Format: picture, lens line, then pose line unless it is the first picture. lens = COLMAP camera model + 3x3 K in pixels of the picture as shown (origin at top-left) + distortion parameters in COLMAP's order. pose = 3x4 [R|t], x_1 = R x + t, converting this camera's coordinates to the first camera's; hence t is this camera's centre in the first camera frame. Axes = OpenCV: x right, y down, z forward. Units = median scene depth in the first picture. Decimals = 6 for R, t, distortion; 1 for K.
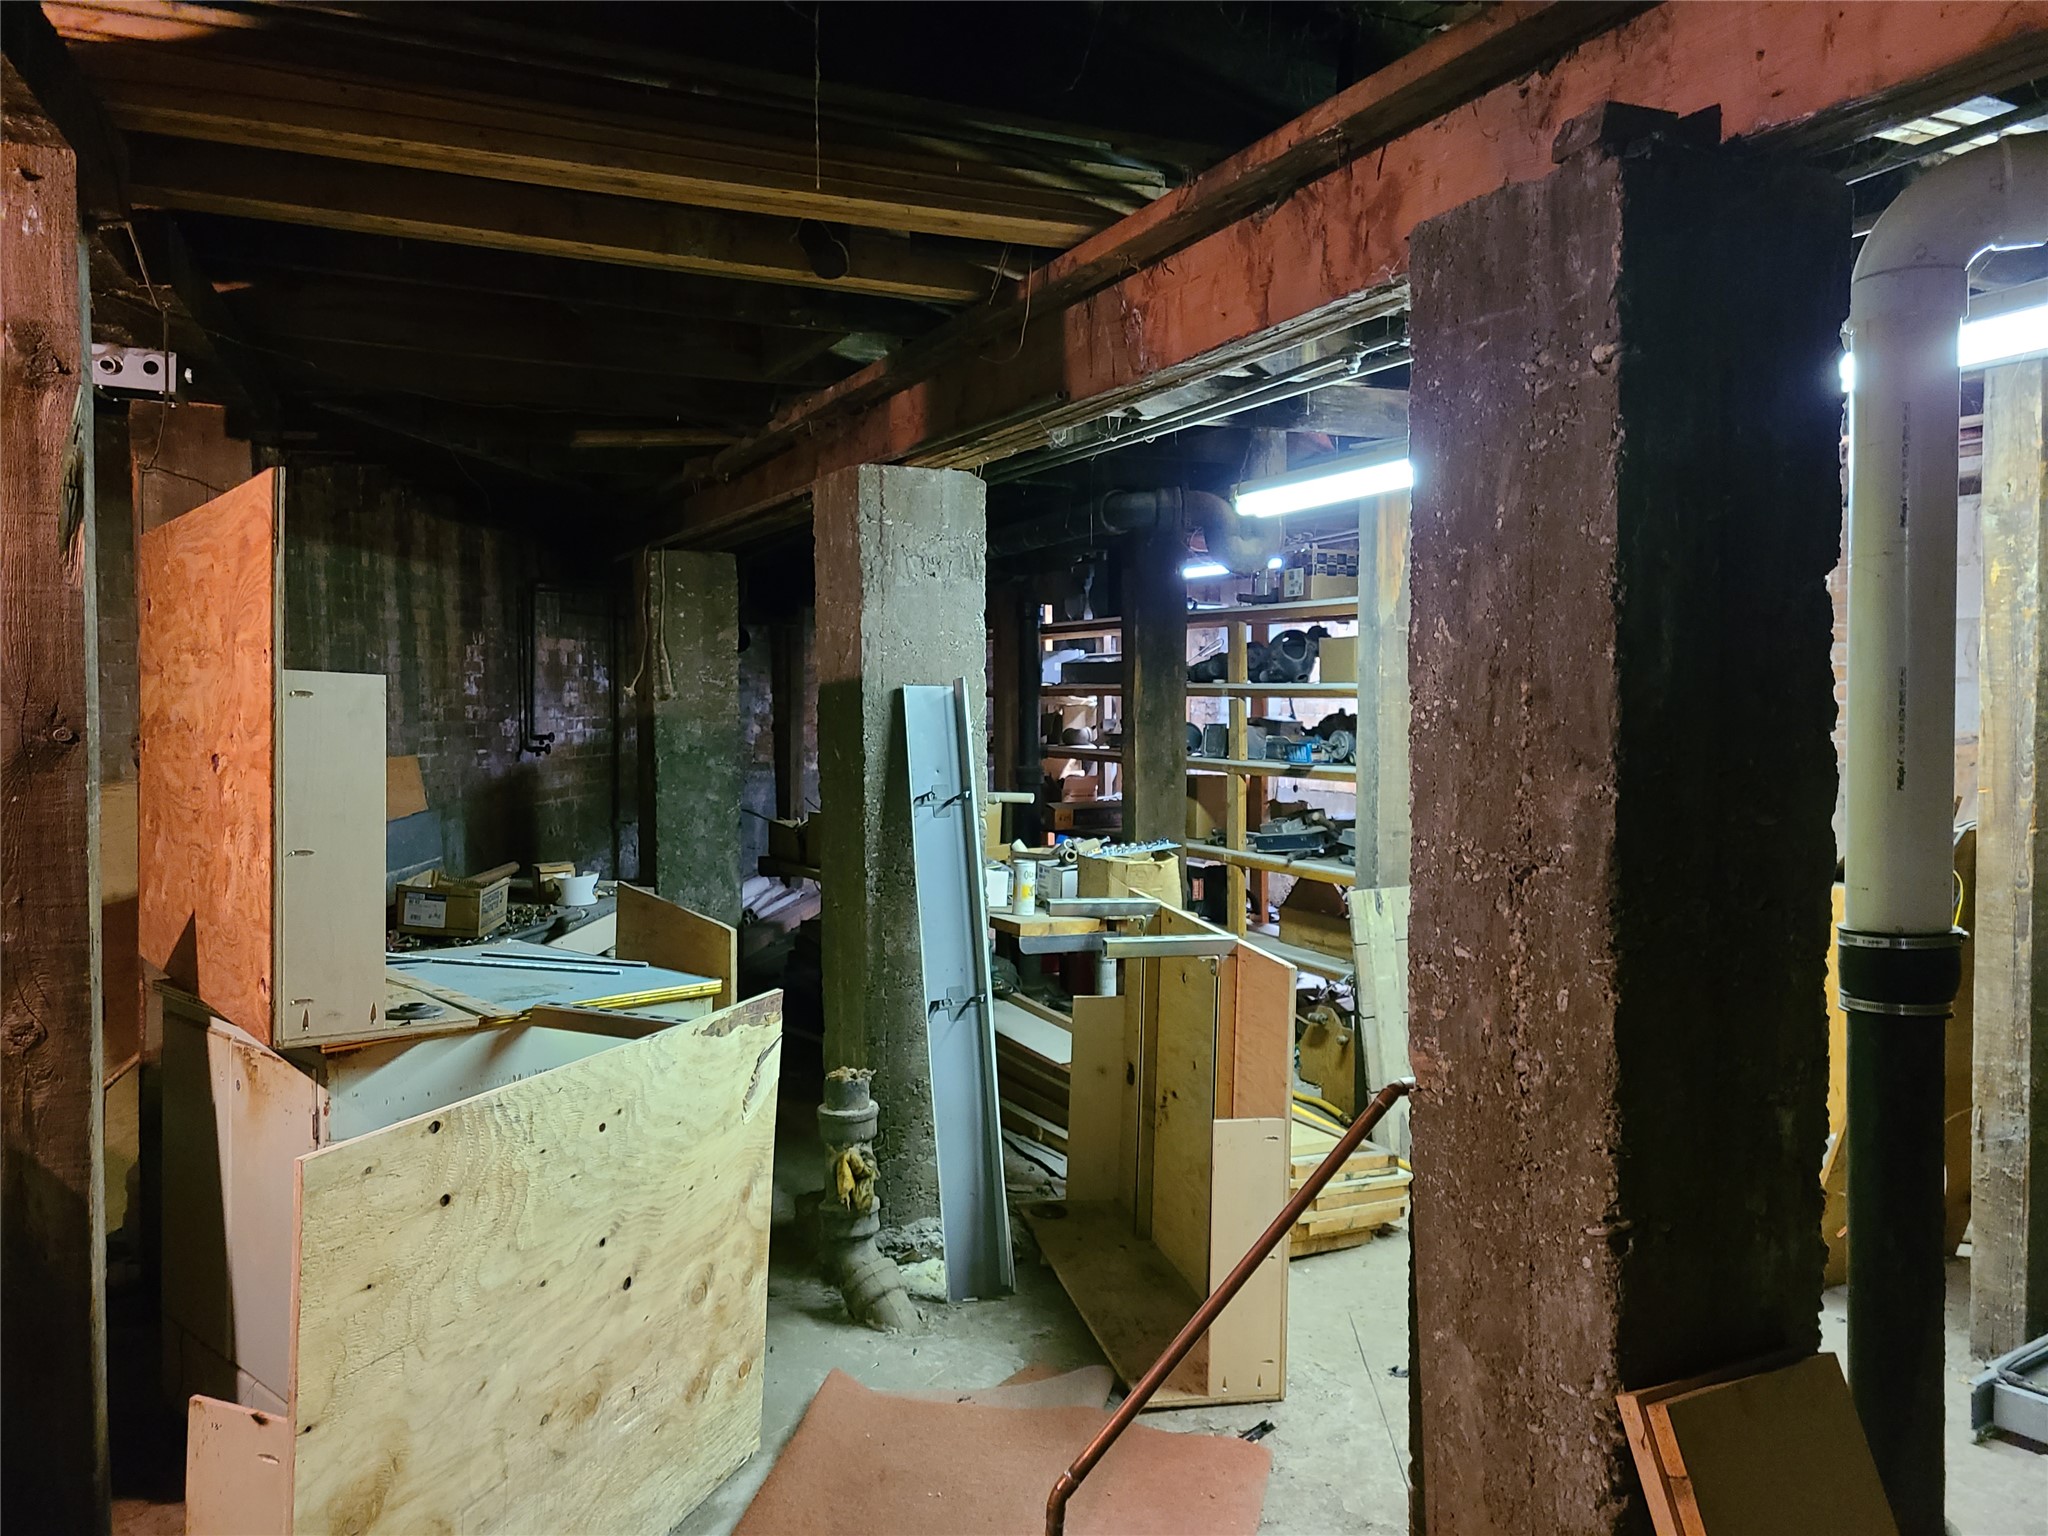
lens RADIAL K [[1530.8, 0, 1009.7], [0, 1530.8, 780.0], [0, 0, 1]] dist [0.064156, -0.049083]
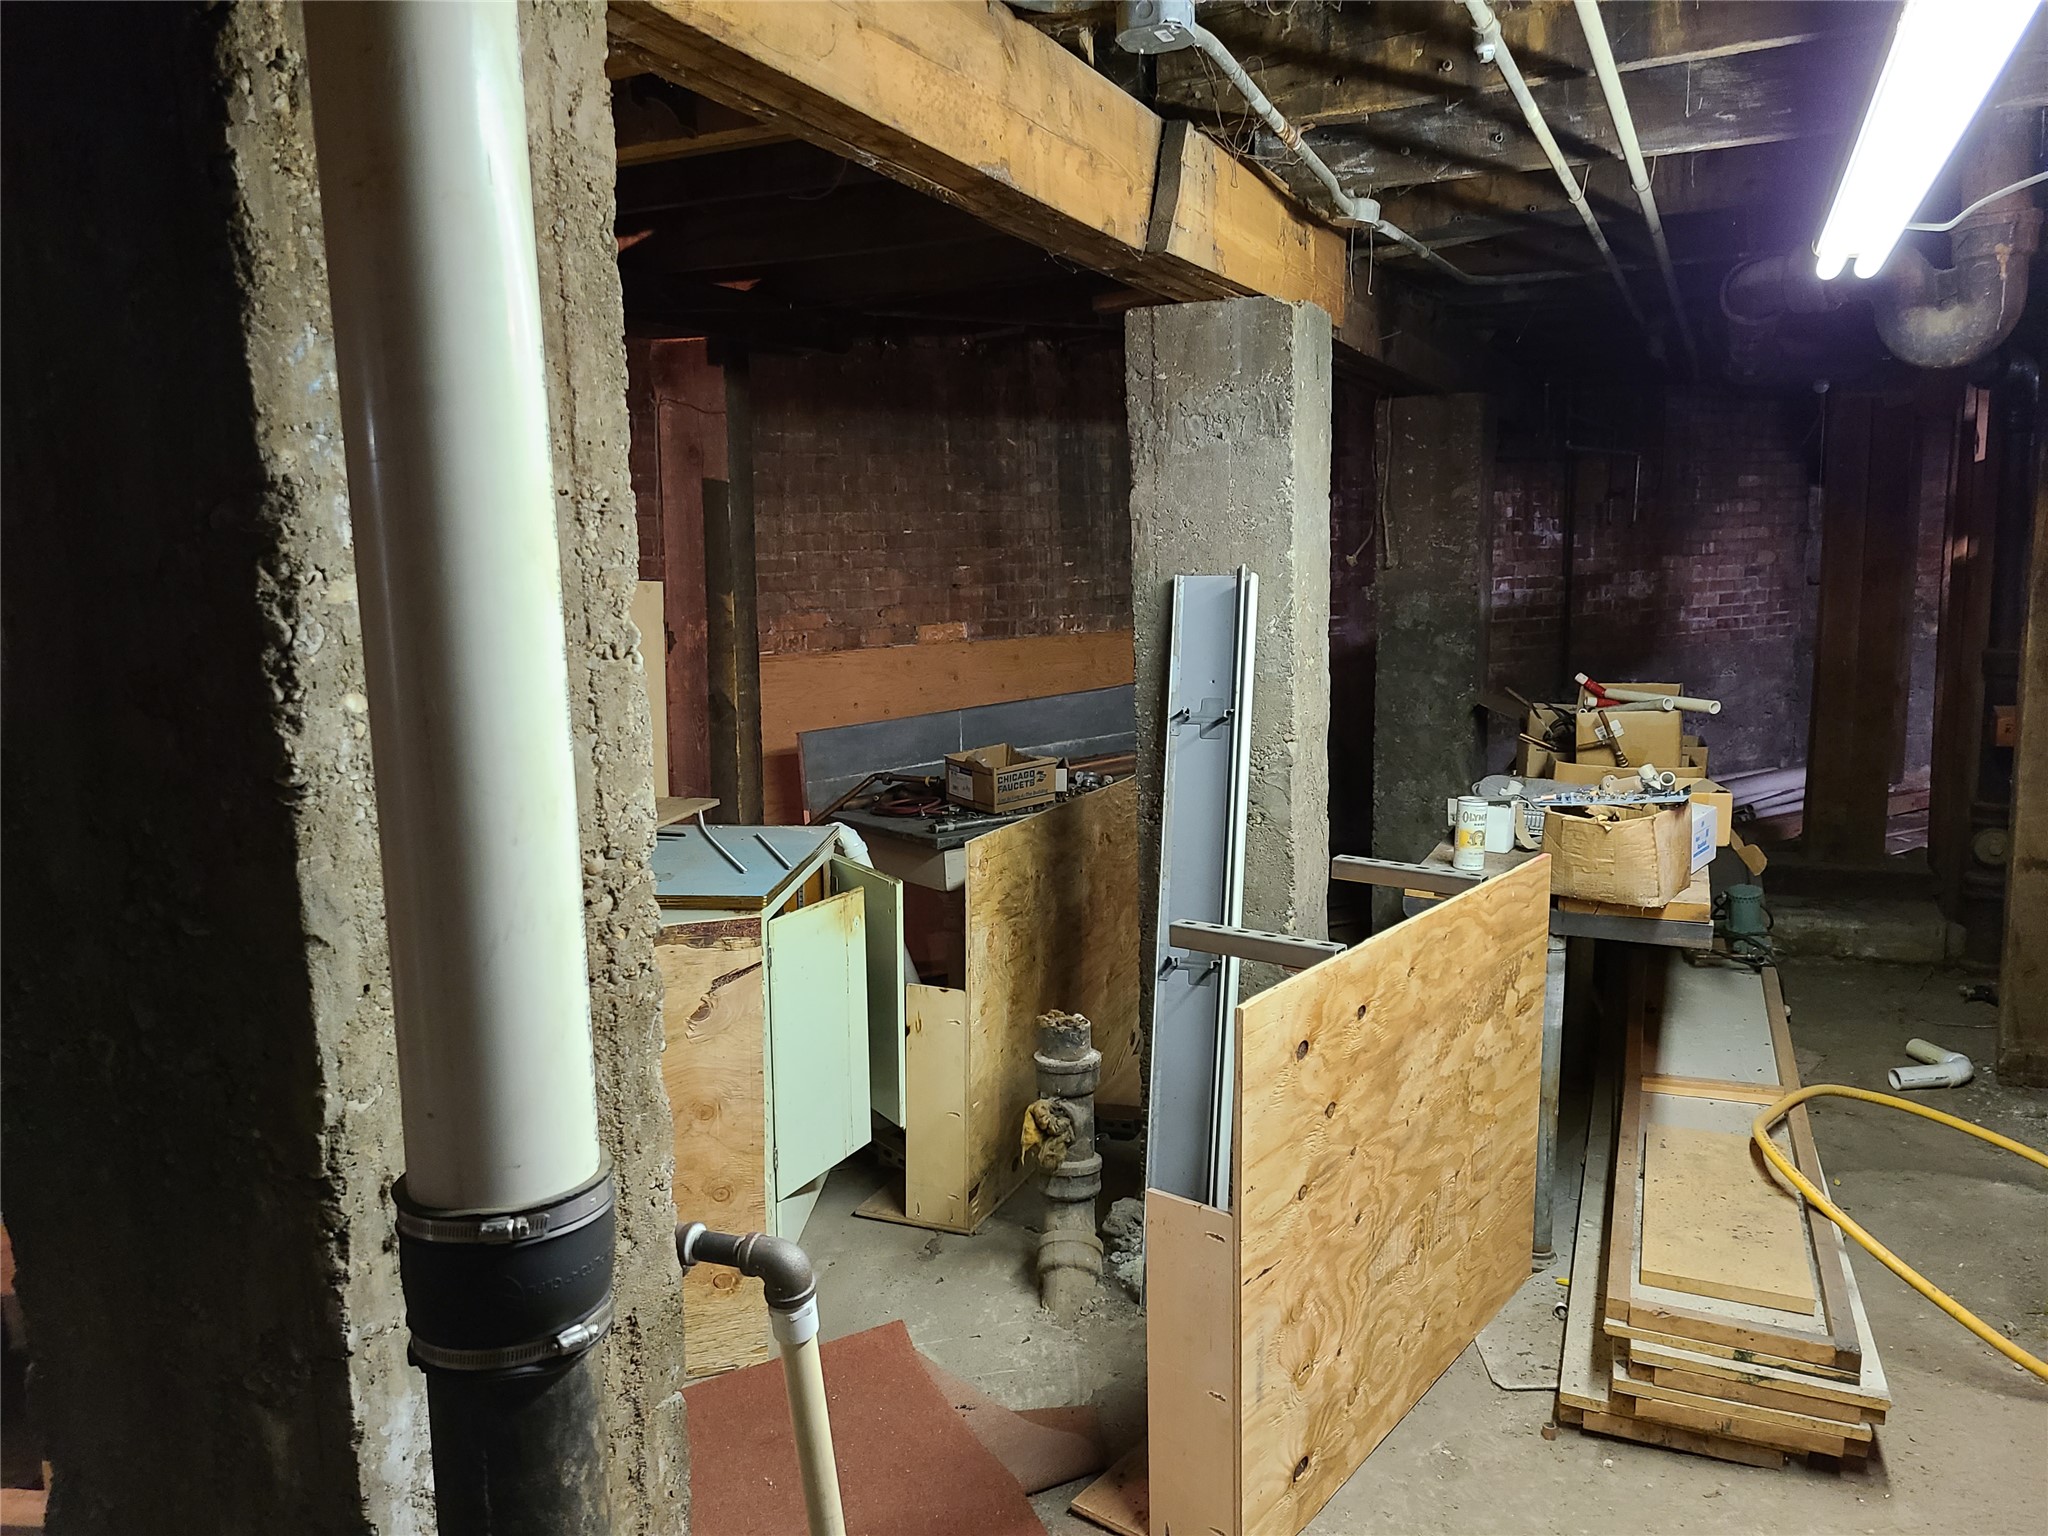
lens RADIAL K [[1530.8, 0, 1014.1], [0, 1530.8, 771.7], [0, 0, 1]] dist [0.064156, -0.049083]
pose [[0.639012, 0.096552, -0.763113, 0.332254], [-0.017835, 0.993684, 0.110791, -0.030230], [0.768990, -0.057187, 0.636698, 0.256518]]
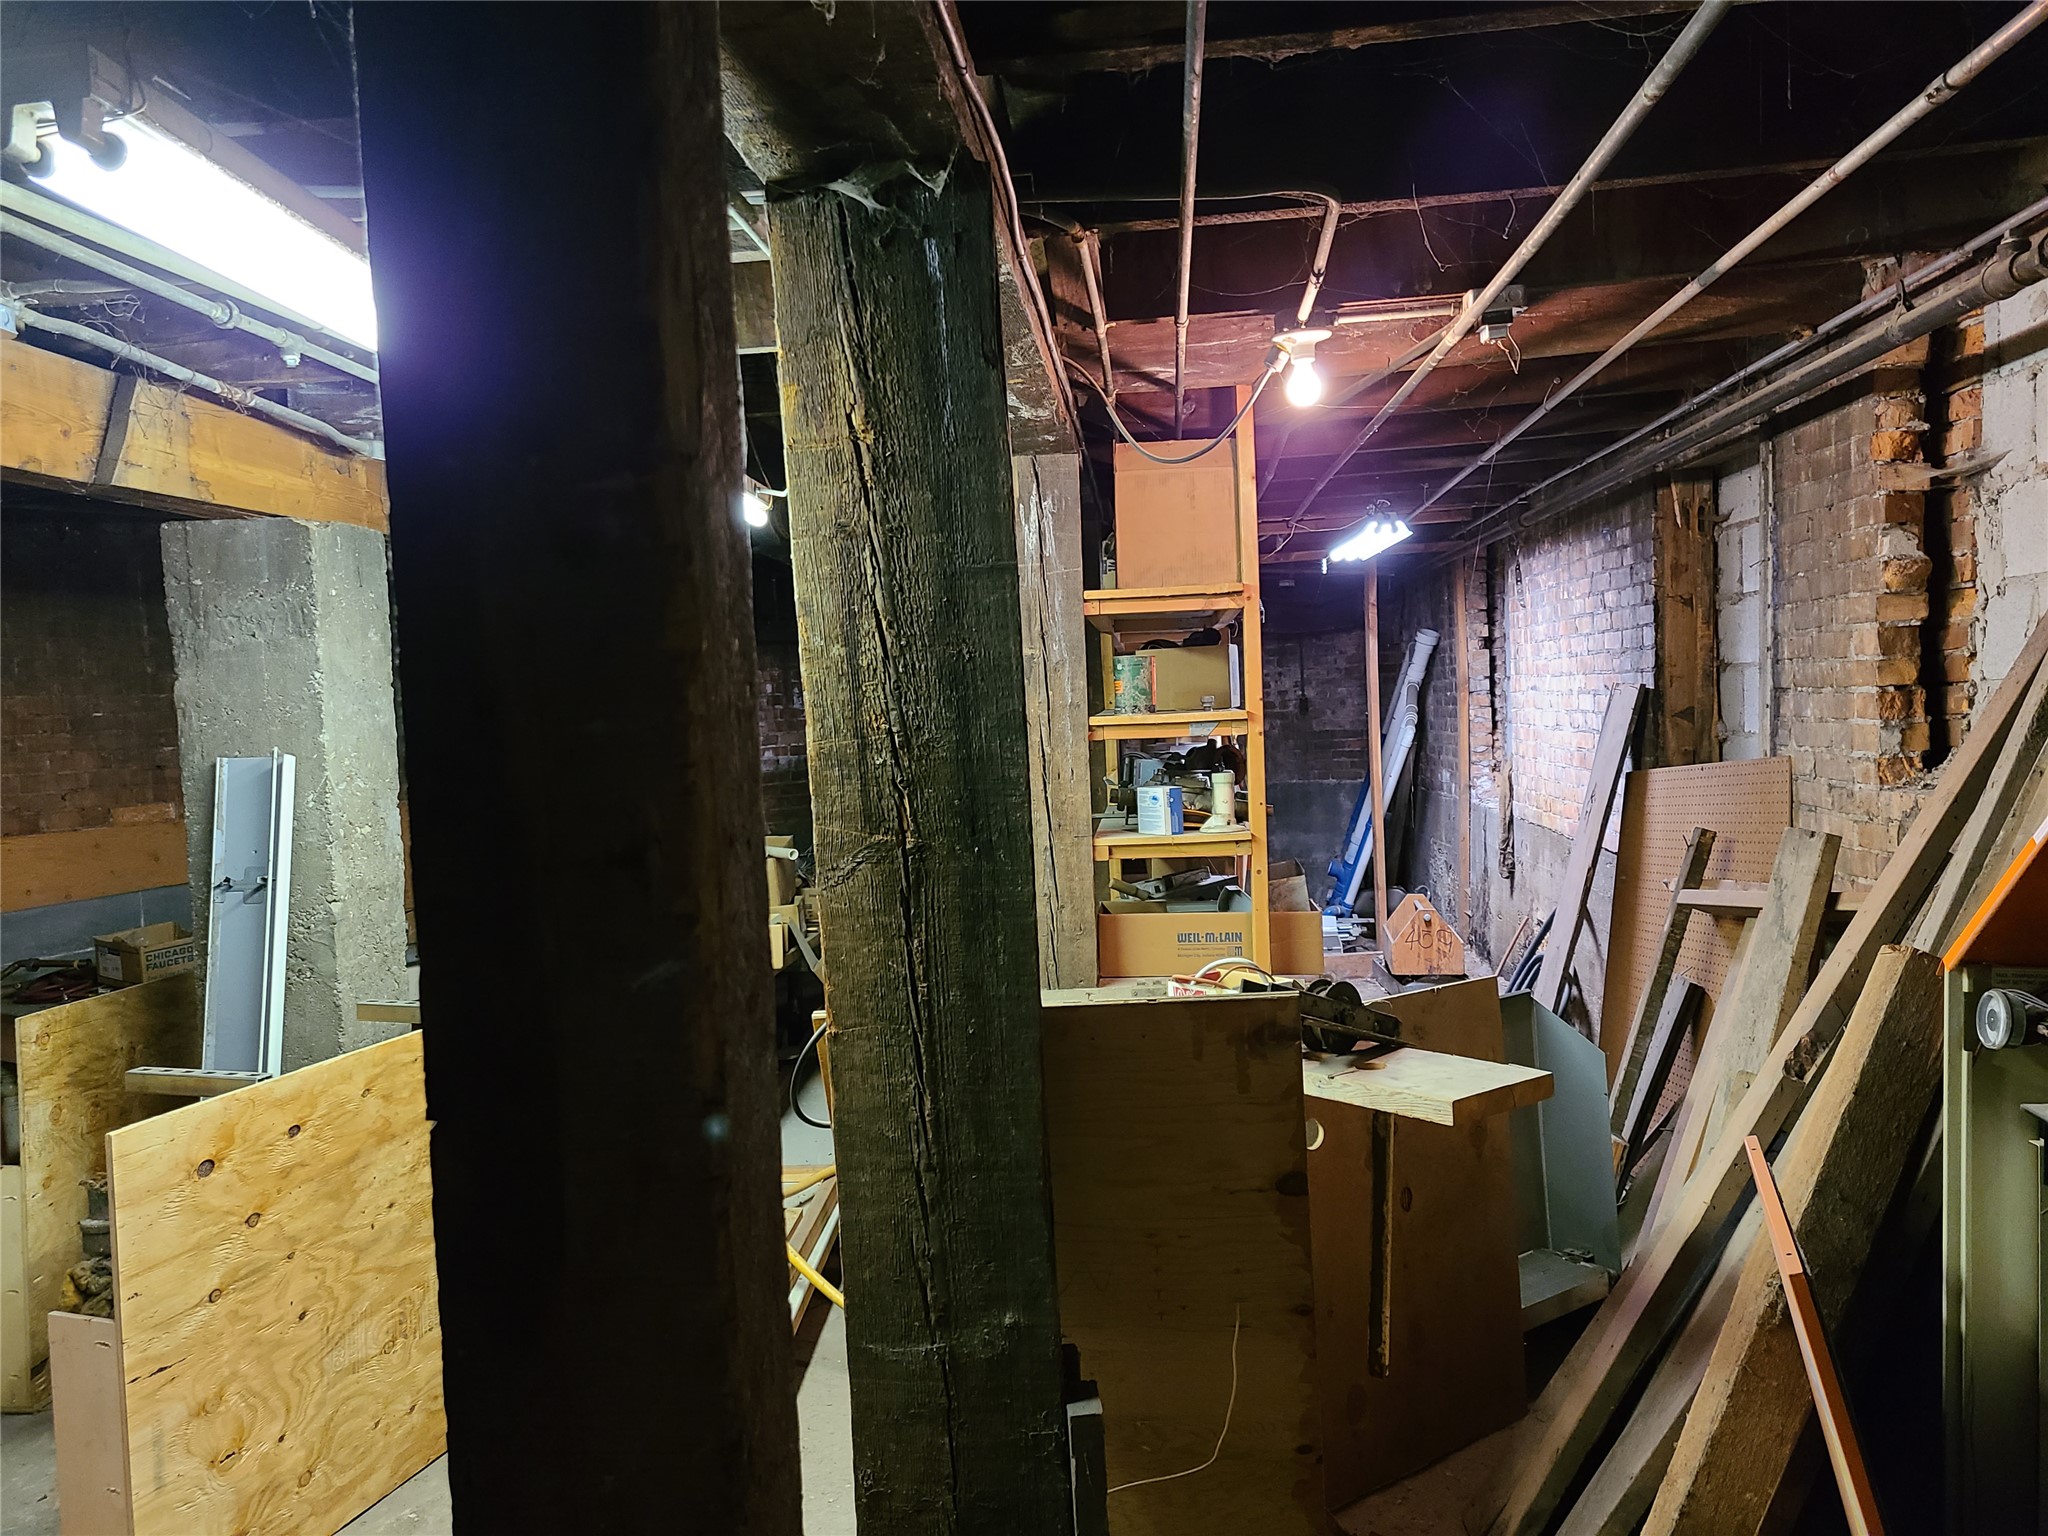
lens RADIAL K [[1530.8, 0, 1015.8], [0, 1530.8, 772.4], [0, 0, 1]] dist [0.064156, -0.049083]
pose [[0.858096, -0.006694, -0.513446, 0.523966], [0.009343, 0.999953, 0.002578, -0.032984], [0.513405, -0.007010, 0.858118, 0.288329]]
